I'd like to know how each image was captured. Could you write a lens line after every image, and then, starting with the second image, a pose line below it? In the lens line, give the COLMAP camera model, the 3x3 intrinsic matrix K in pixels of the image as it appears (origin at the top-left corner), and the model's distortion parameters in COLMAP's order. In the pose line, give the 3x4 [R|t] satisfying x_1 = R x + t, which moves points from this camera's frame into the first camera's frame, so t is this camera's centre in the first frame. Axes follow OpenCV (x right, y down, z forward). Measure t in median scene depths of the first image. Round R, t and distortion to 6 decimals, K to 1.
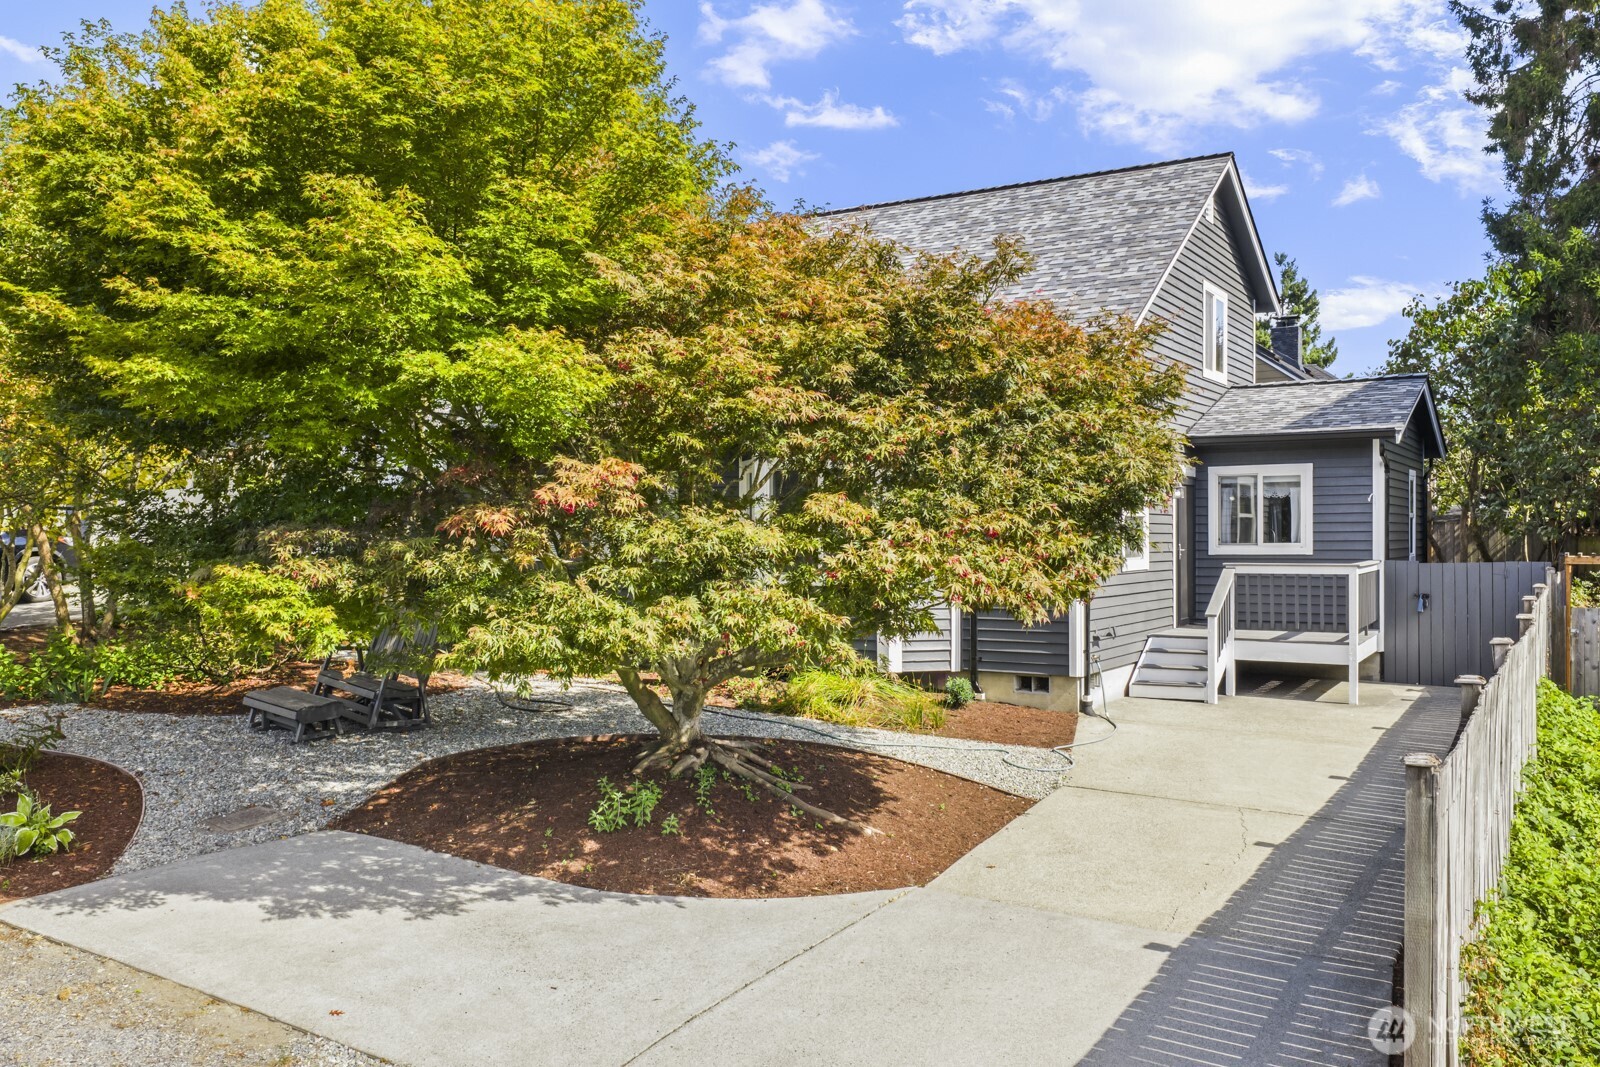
lens RADIAL K [[1283.4, 0, 797.8], [0, 1283.4, 532.3], [0, 0, 1]] dist [-0.009765, -0.003828]
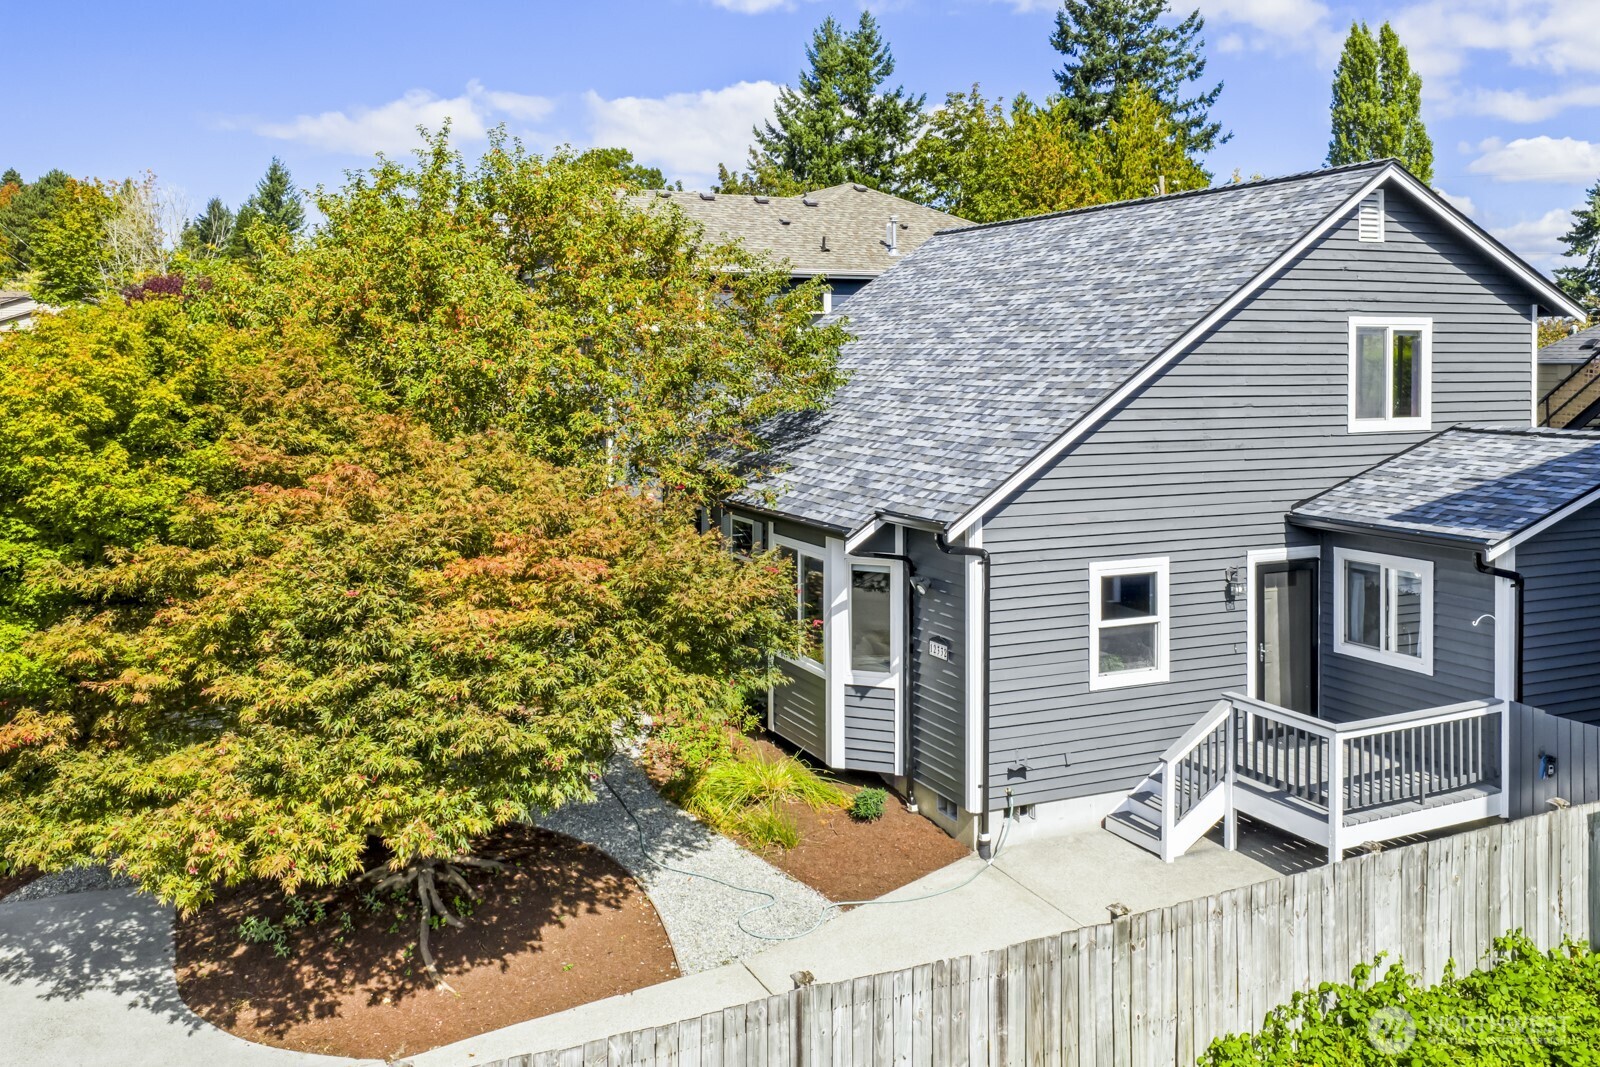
lens RADIAL K [[1283.4, 0, 798.7], [0, 1283.4, 532.3], [0, 0, 1]] dist [-0.009765, -0.003828]
pose [[0.839235, 0.063746, -0.540020, 1.019226], [0.000744, 0.992969, 0.118371, -0.335747], [0.543769, -0.099743, 0.833287, 0.308589]]
